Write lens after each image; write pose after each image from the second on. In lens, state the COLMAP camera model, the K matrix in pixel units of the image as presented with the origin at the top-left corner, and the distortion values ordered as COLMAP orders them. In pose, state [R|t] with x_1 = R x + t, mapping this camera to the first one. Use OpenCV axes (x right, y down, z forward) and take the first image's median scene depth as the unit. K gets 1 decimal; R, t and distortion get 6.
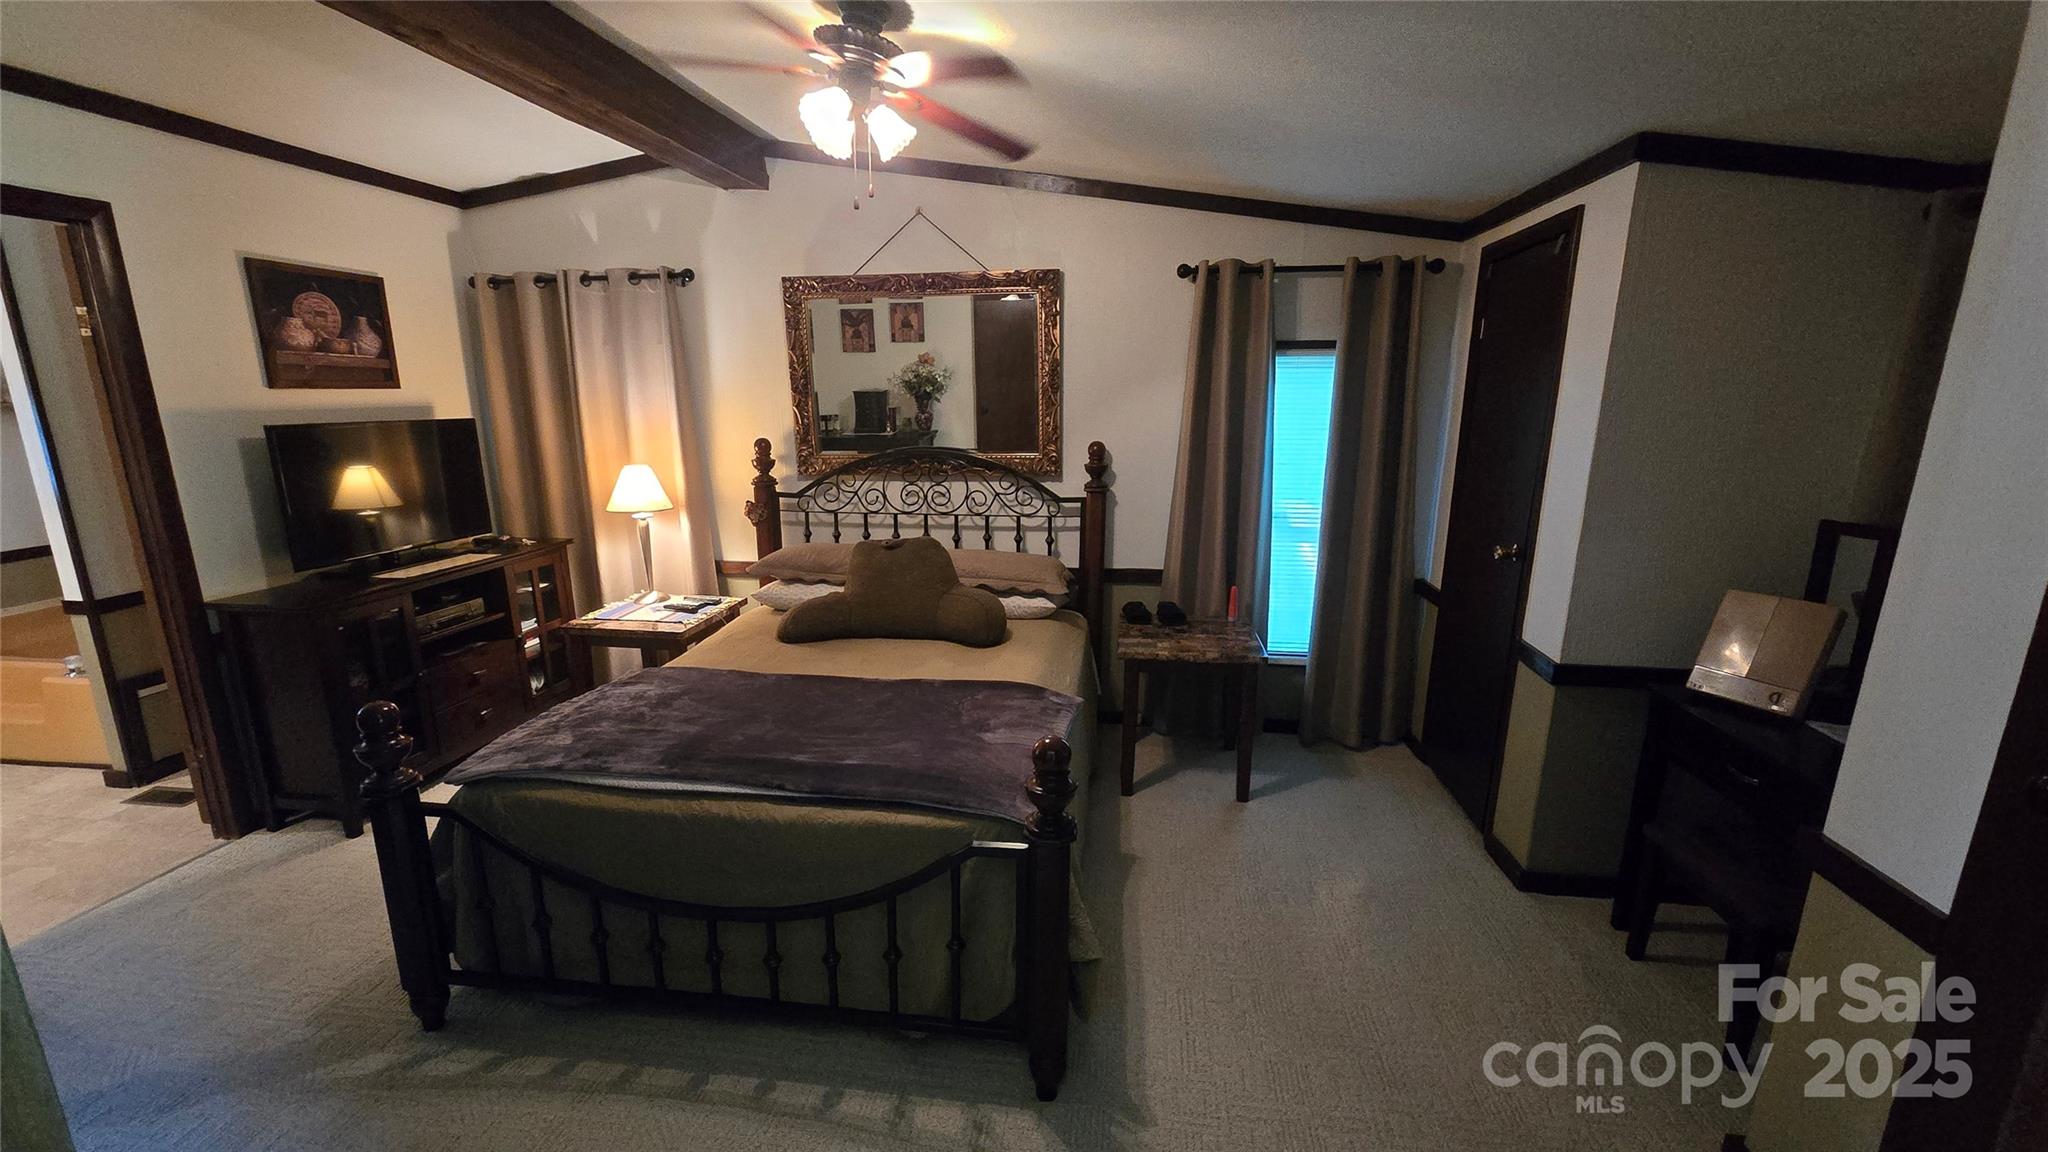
lens RADIAL K [[842.5, 0, 1023.2], [0, 842.5, 584.5], [0, 0, 1]] dist [-0.000214, 0.000067]
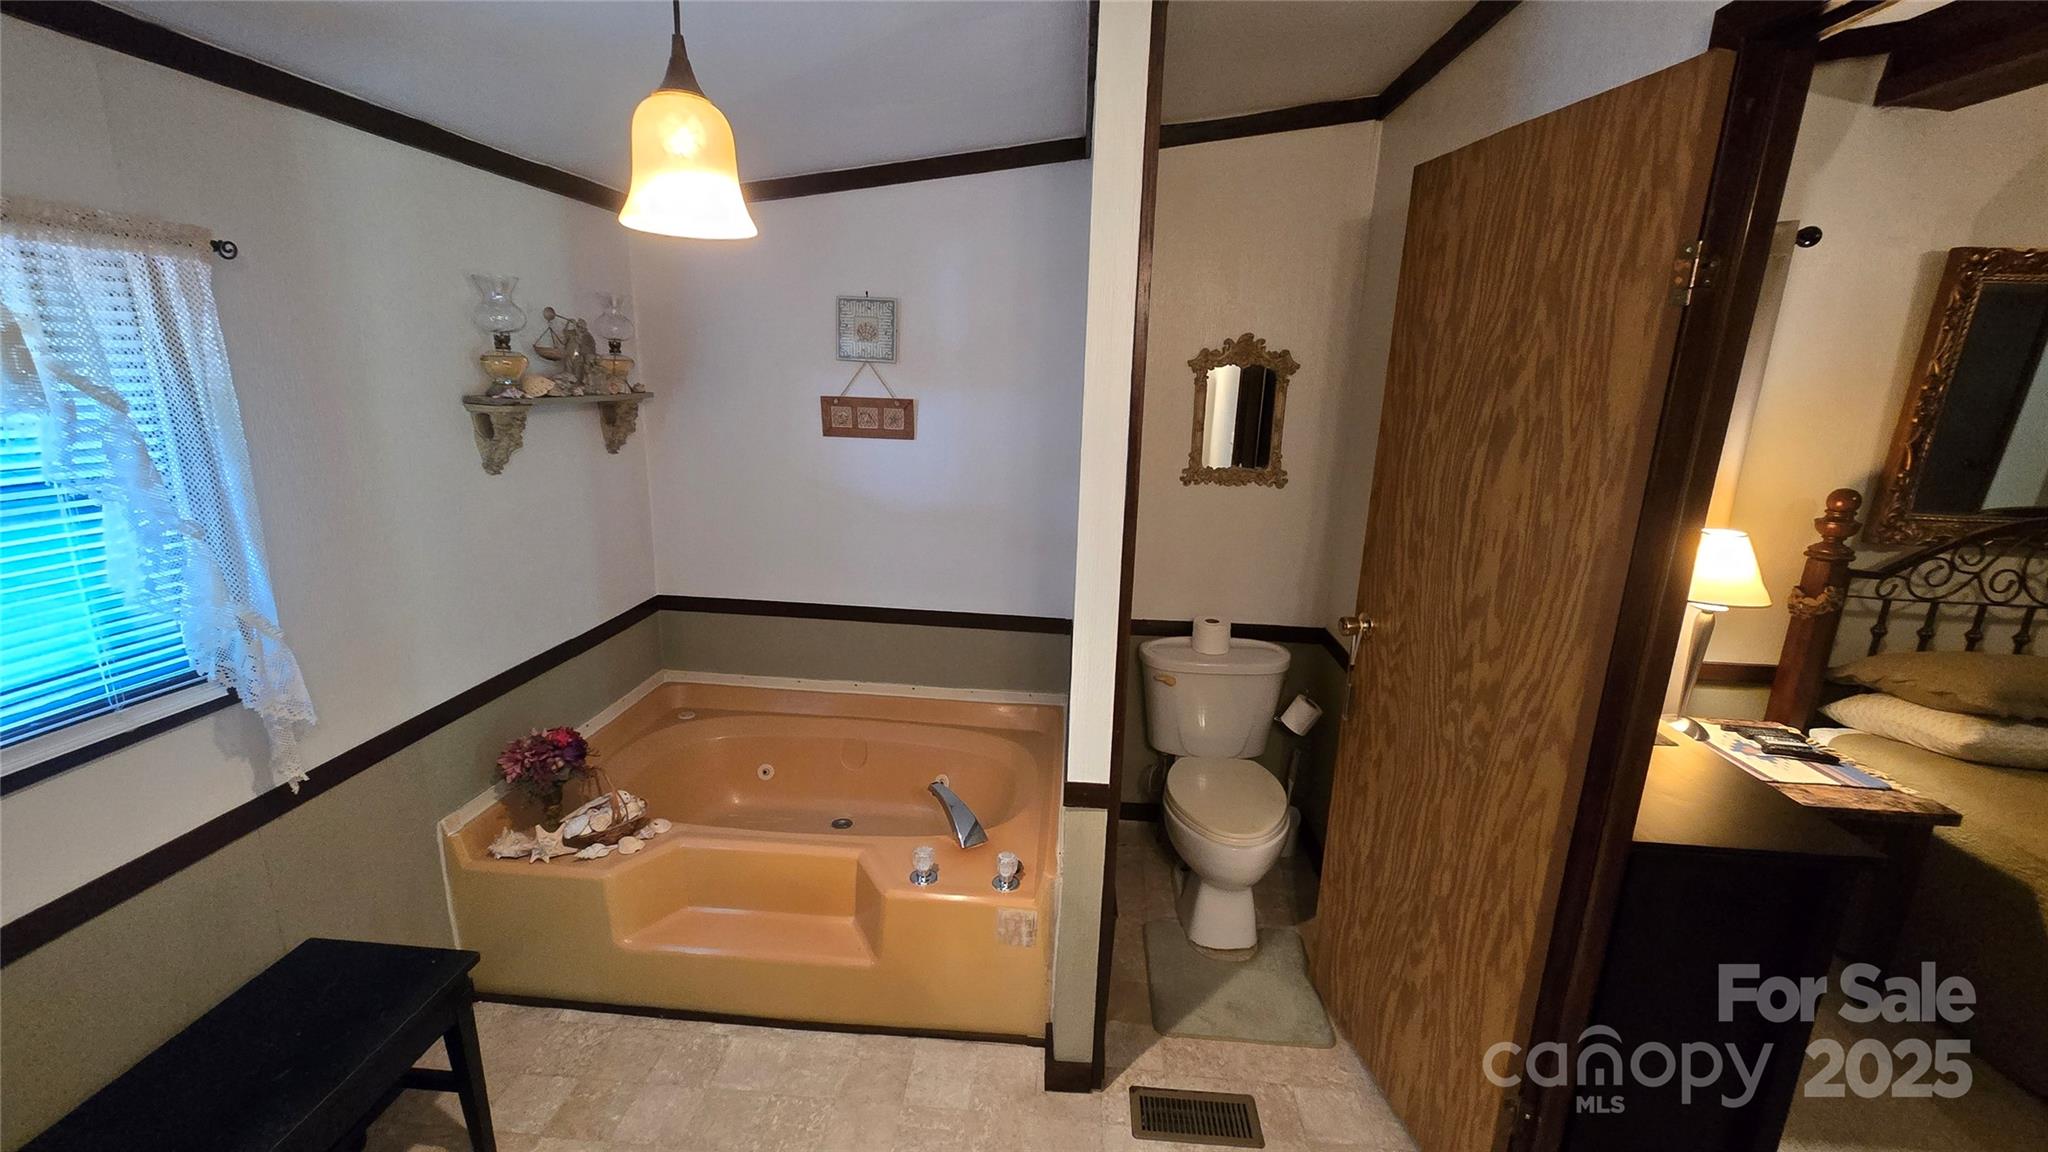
lens RADIAL K [[842.5, 0, 1012.0], [0, 842.5, 570.3], [0, 0, 1]] dist [-0.000214, 0.000067]
pose [[0.997442, 0.020542, 0.068466, -1.089203], [-0.020555, 0.999789, -0.000520, -0.102850], [-0.068463, -0.000888, 0.997653, 0.407829]]
